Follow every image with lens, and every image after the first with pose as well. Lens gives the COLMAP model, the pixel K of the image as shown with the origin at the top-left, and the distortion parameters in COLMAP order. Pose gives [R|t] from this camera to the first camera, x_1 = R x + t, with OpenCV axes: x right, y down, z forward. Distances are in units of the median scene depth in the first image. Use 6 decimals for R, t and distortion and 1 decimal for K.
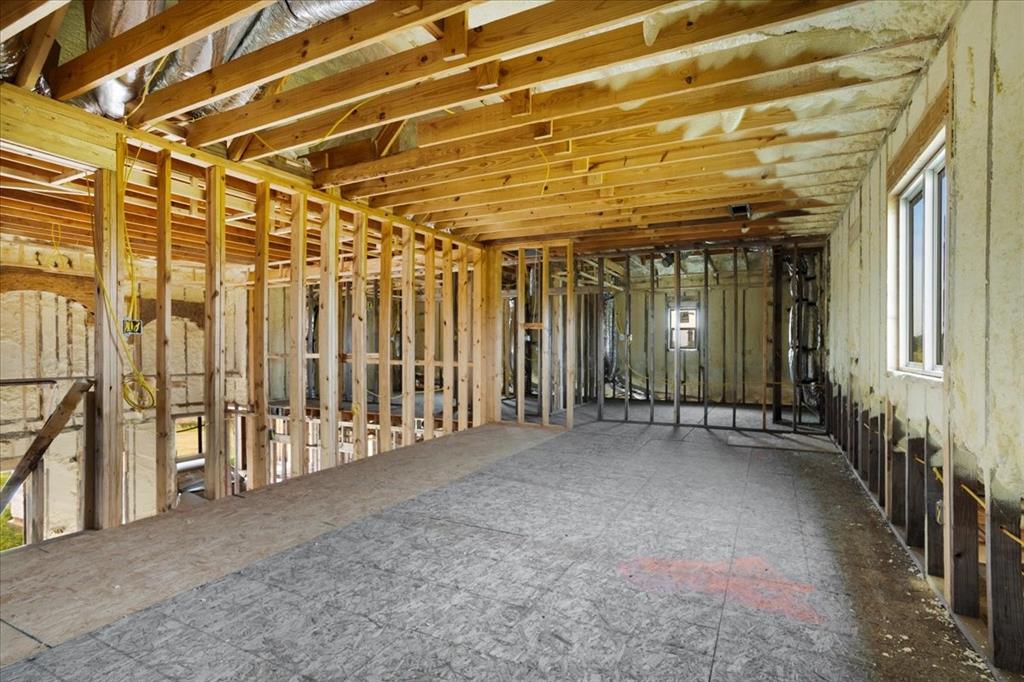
lens RADIAL K [[496.7, 0, 522.6], [0, 496.7, 341.9], [0, 0, 1]] dist [-0.040429, 0.031374]
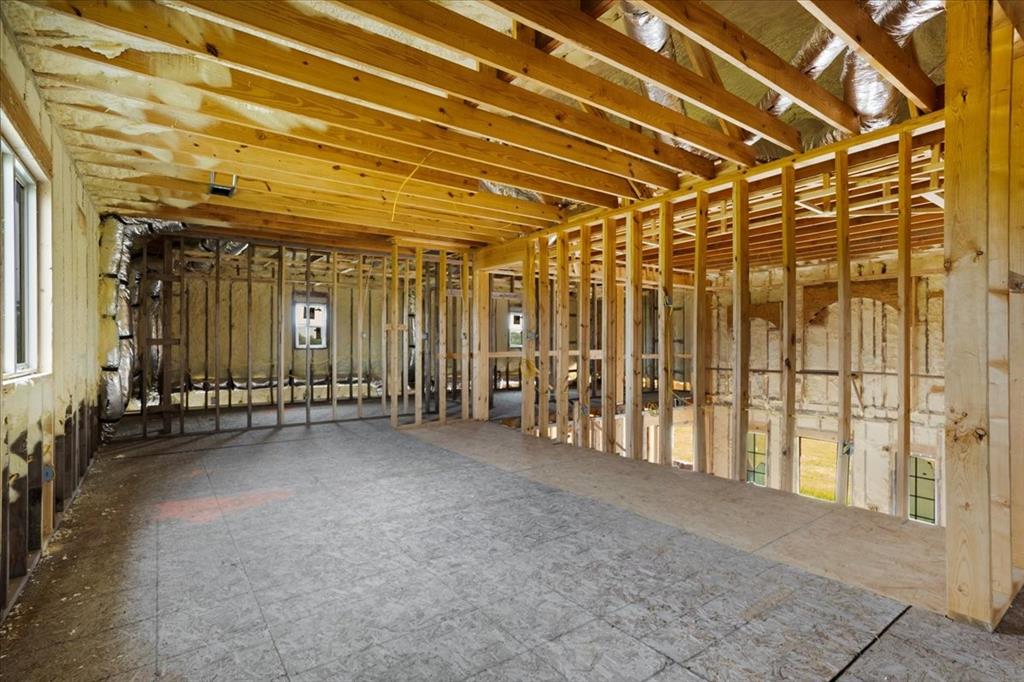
lens RADIAL K [[496.7, 0, 522.6], [0, 496.7, 341.9], [0, 0, 1]] dist [-0.040429, 0.031374]
pose [[-0.450201, -0.003236, -0.892921, 0.431114], [-0.001326, 0.999995, -0.002956, 0.007725], [0.892926, -0.000147, -0.450203, 0.800655]]
